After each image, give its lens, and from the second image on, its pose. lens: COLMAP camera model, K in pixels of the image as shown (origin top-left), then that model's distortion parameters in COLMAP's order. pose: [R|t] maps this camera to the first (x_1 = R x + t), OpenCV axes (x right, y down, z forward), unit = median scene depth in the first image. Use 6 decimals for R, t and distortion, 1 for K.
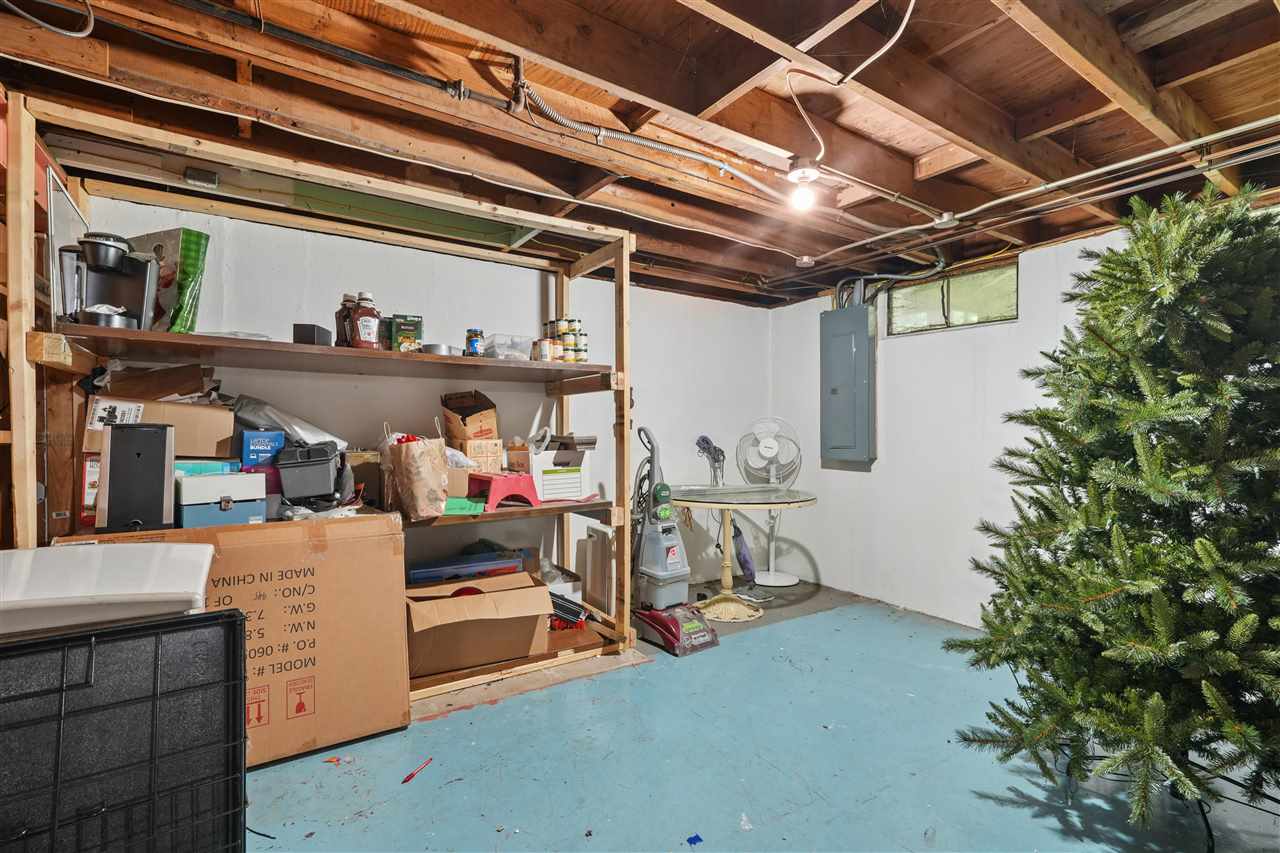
lens RADIAL K [[587.8, 0, 627.5], [0, 587.8, 427.1], [0, 0, 1]] dist [-0.003426, 0.000019]
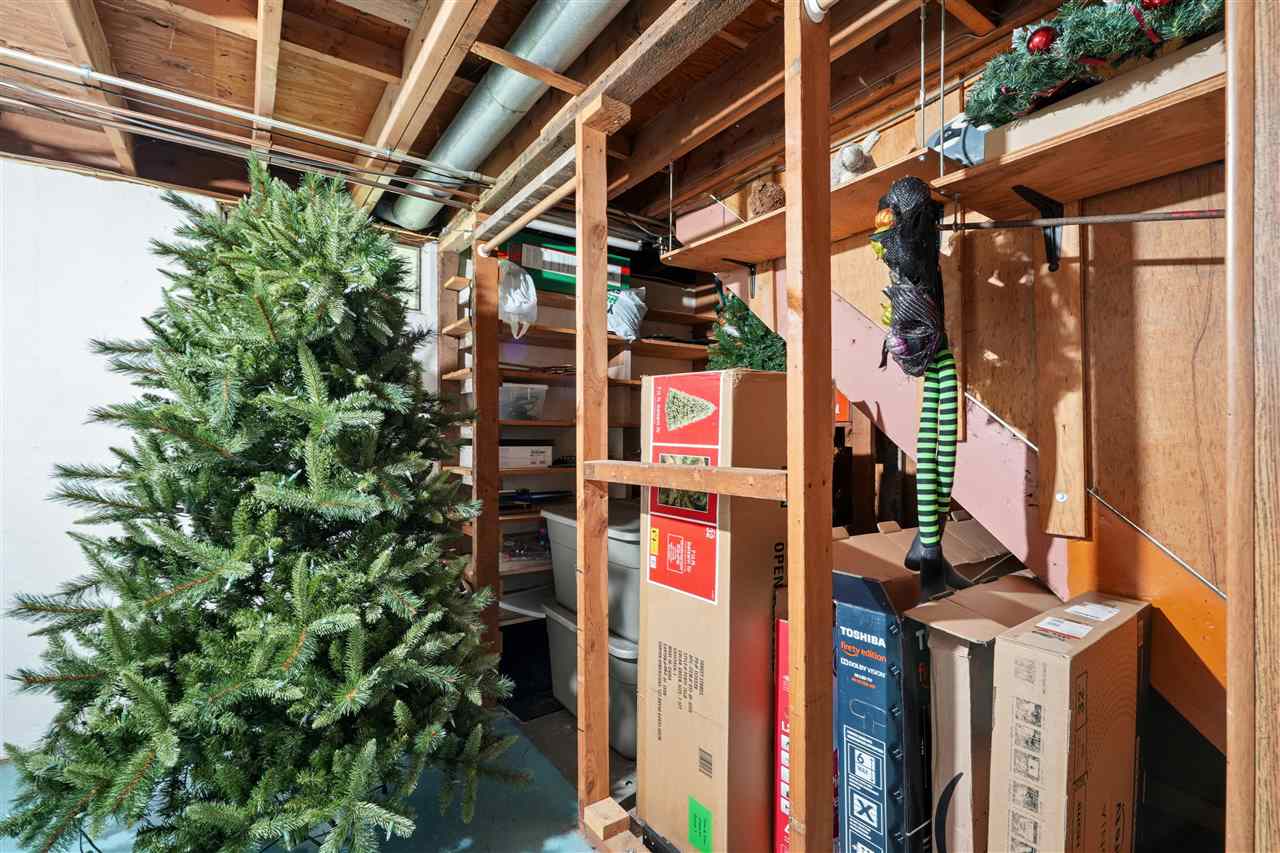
lens RADIAL K [[582.1, 0, 648.3], [0, 582.1, 420.9], [0, 0, 1]] dist [-0.000292, 0.000081]
pose [[-0.030971, 0.003842, 0.999513, 0.027166], [-0.000880, 0.999992, -0.003871, -0.010444], [-0.999520, -0.000999, -0.030968, 0.489158]]
